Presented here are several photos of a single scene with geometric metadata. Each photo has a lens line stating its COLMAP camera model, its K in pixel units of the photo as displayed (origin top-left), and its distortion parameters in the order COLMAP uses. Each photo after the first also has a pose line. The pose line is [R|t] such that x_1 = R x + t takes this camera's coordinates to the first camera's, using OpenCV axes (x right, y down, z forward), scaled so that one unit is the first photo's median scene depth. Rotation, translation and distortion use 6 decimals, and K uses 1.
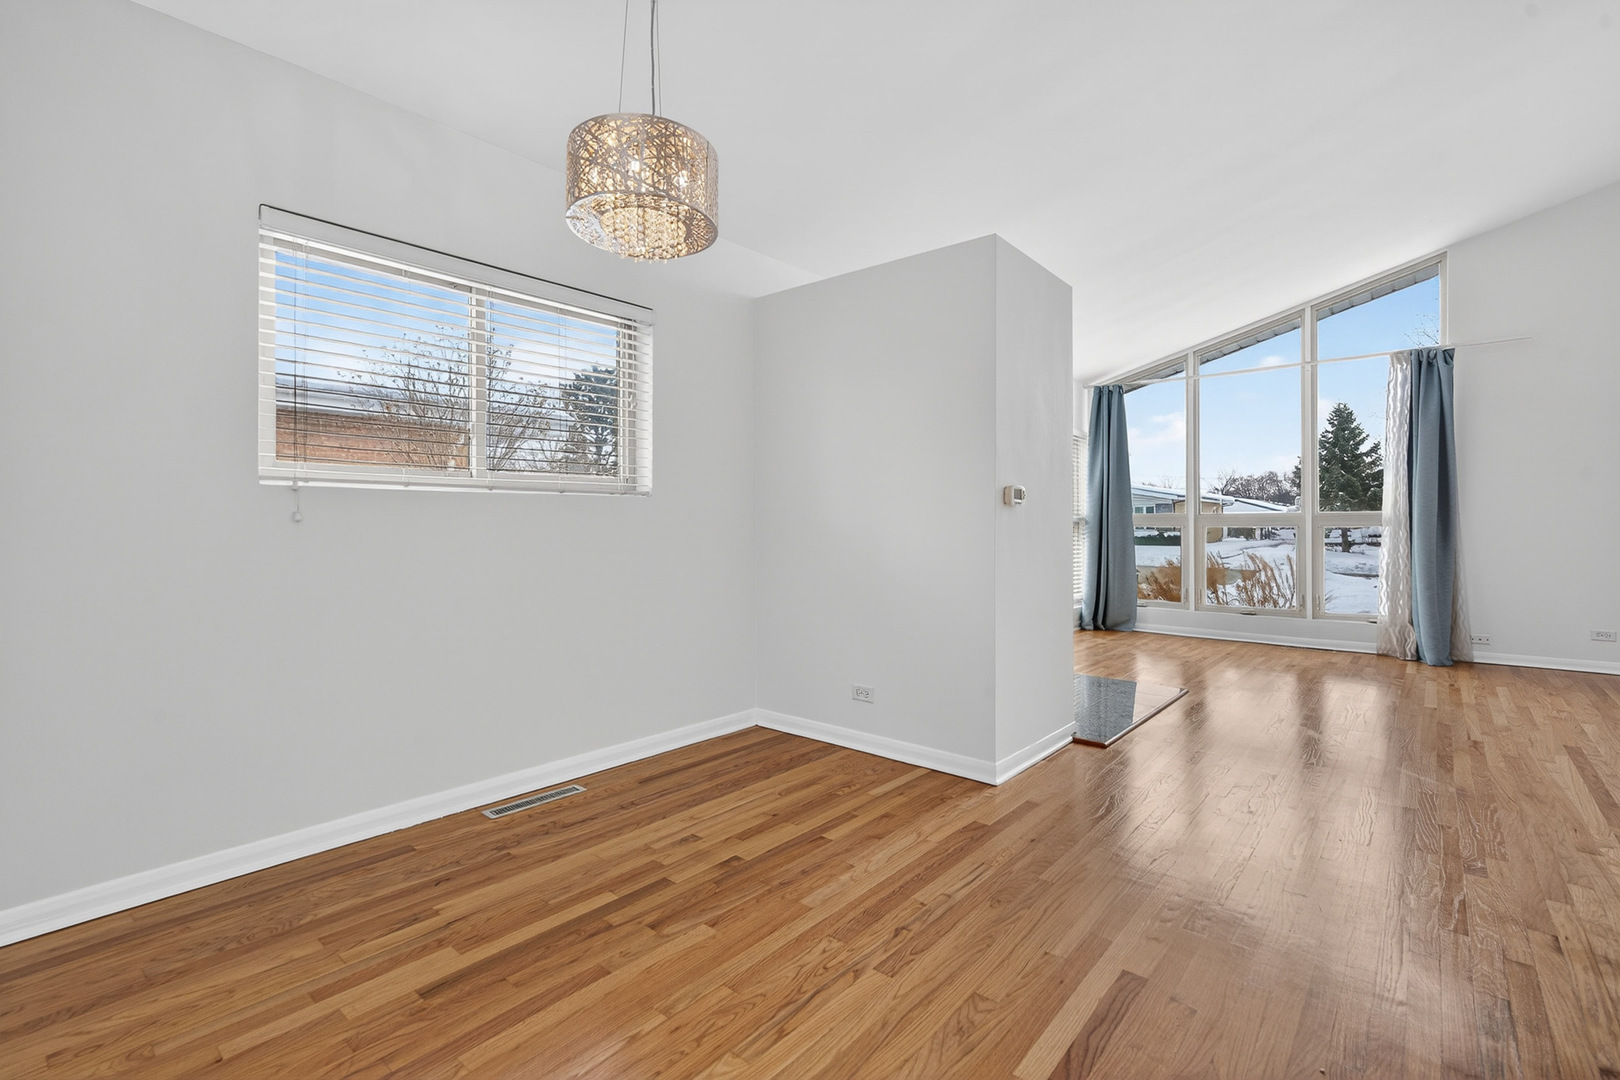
lens RADIAL K [[731.8, 0, 807.8], [0, 731.8, 526.6], [0, 0, 1]] dist [-0.002529, -0.000423]
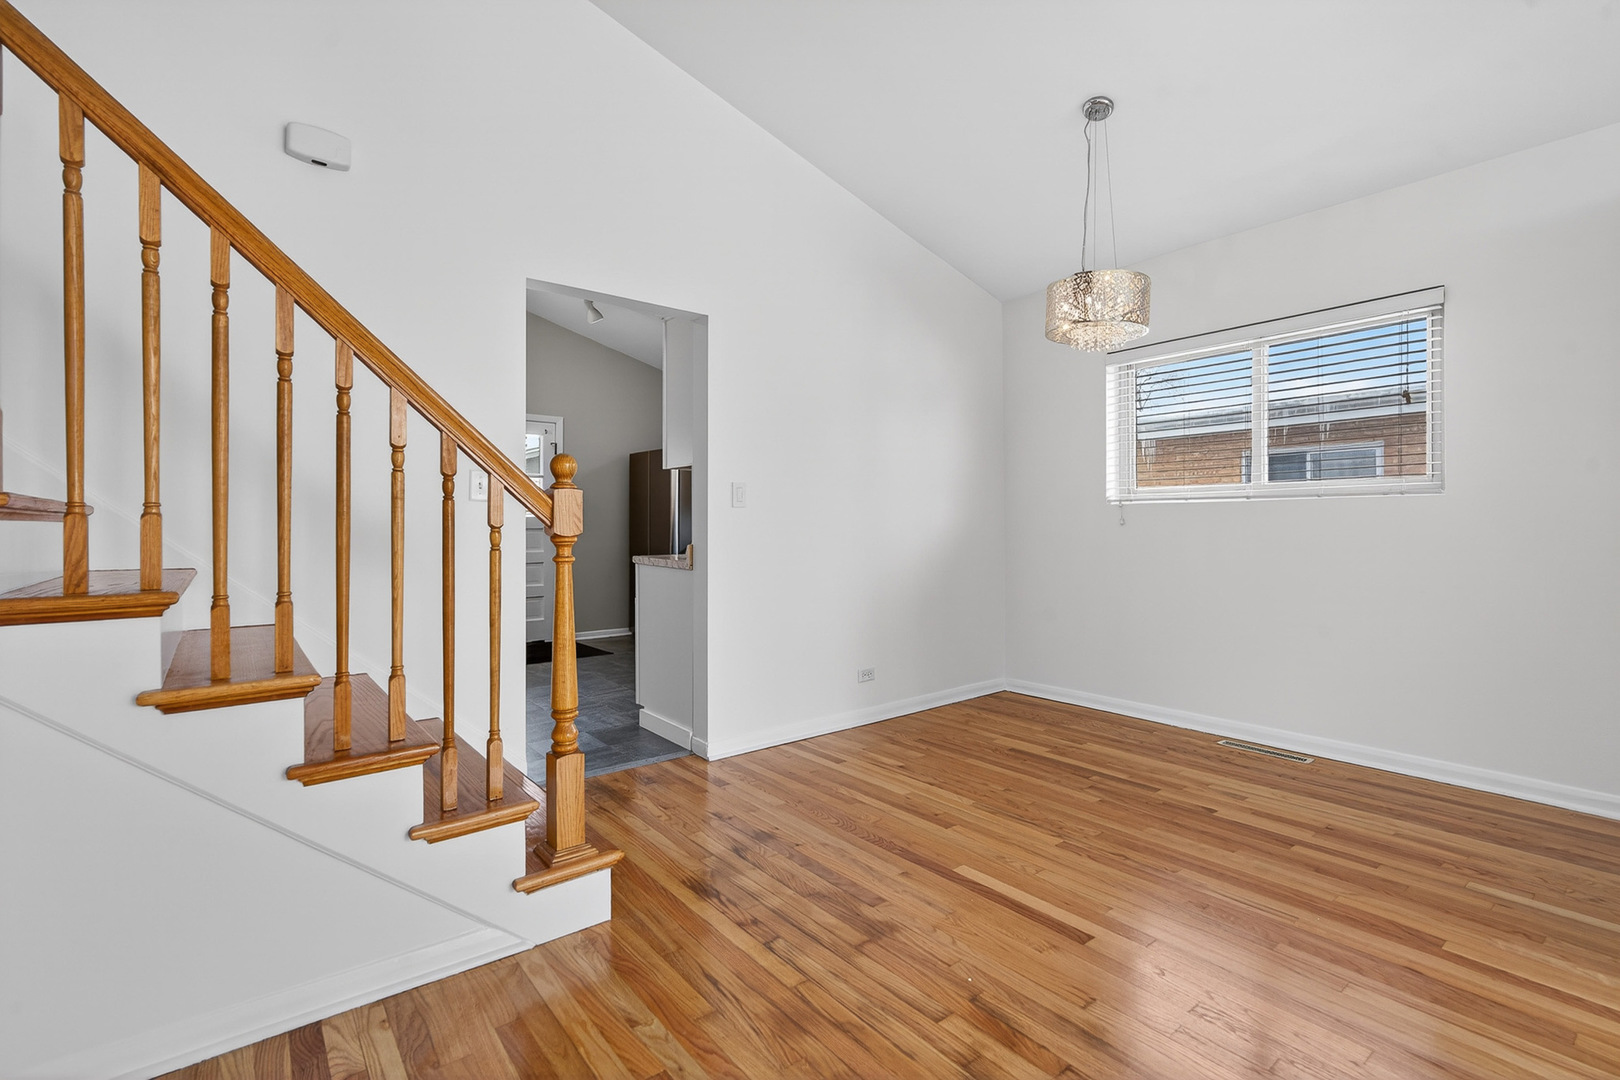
lens RADIAL K [[731.8, 0, 807.8], [0, 731.8, 526.6], [0, 0, 1]] dist [-0.002529, -0.000423]
pose [[-0.195652, 0.001327, -0.980673, 1.254026], [0.002631, 0.999996, 0.000828, -0.005430], [0.980670, -0.002418, -0.195654, 0.631059]]
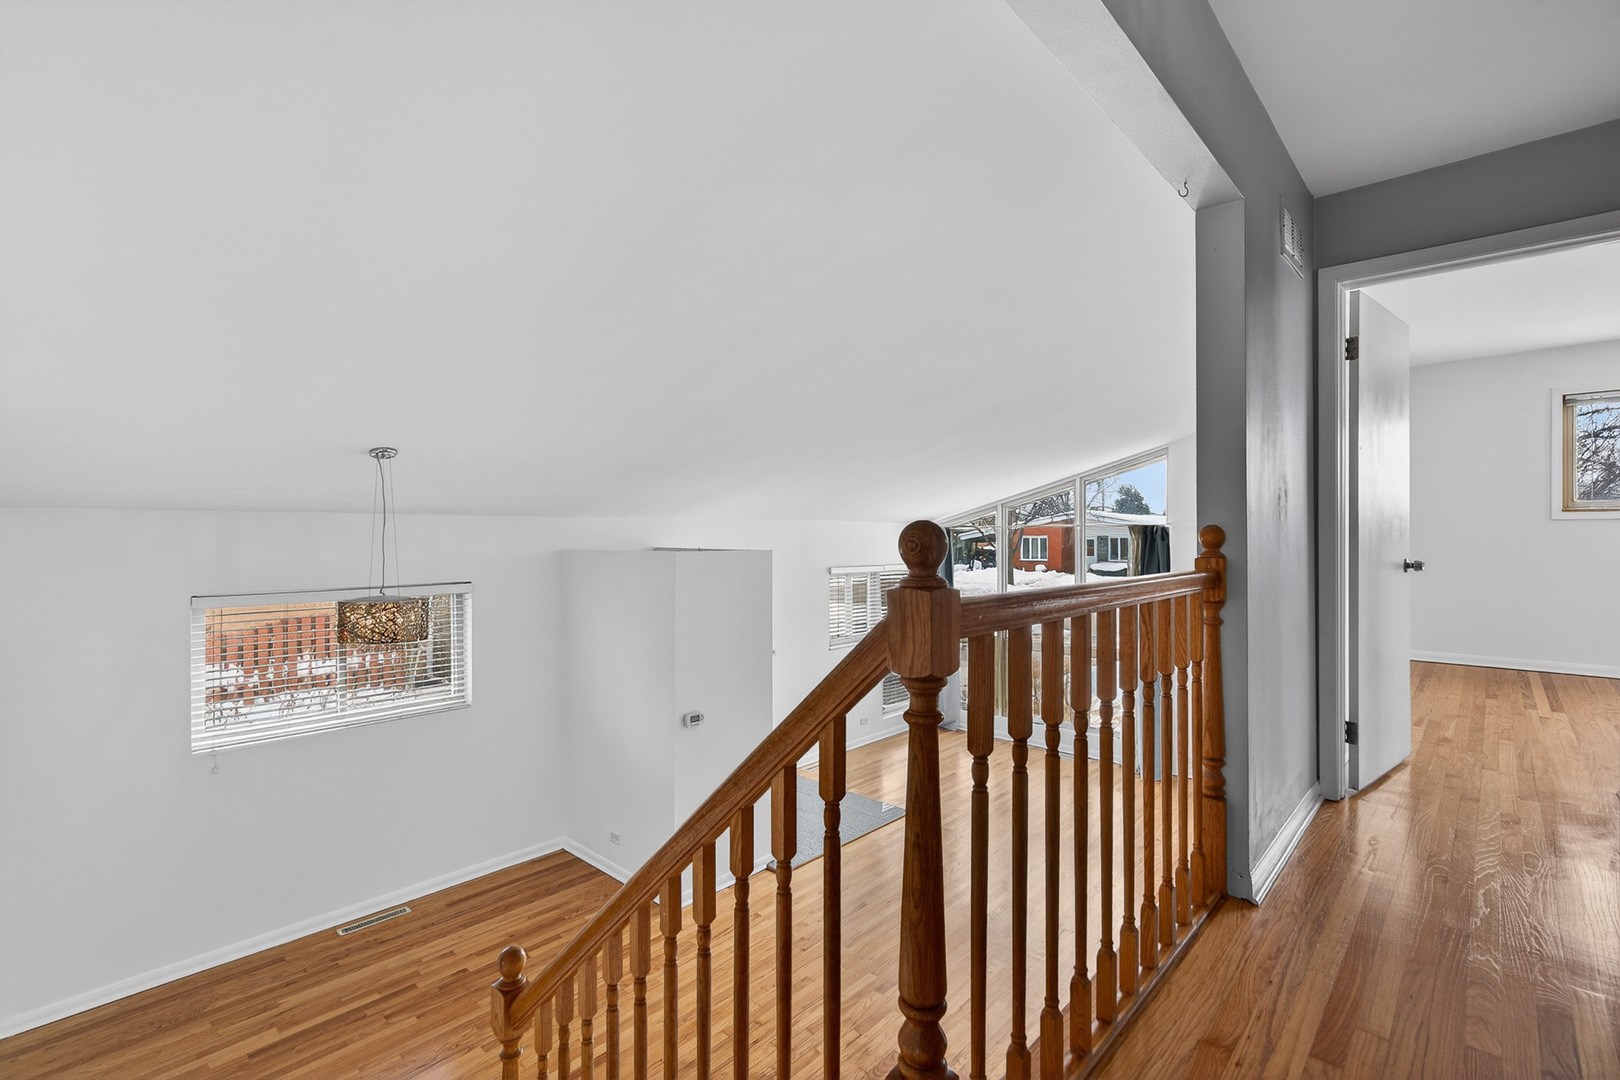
lens RADIAL K [[734.2, 0, 800.3], [0, 734.2, 544.7], [0, 0, 1]] dist [-0.001529, 0.005563]
pose [[0.998571, -0.005132, -0.053192, 0.832540], [0.005715, 0.999925, 0.010823, -0.590790], [0.053132, -0.011111, 0.998526, -0.705289]]
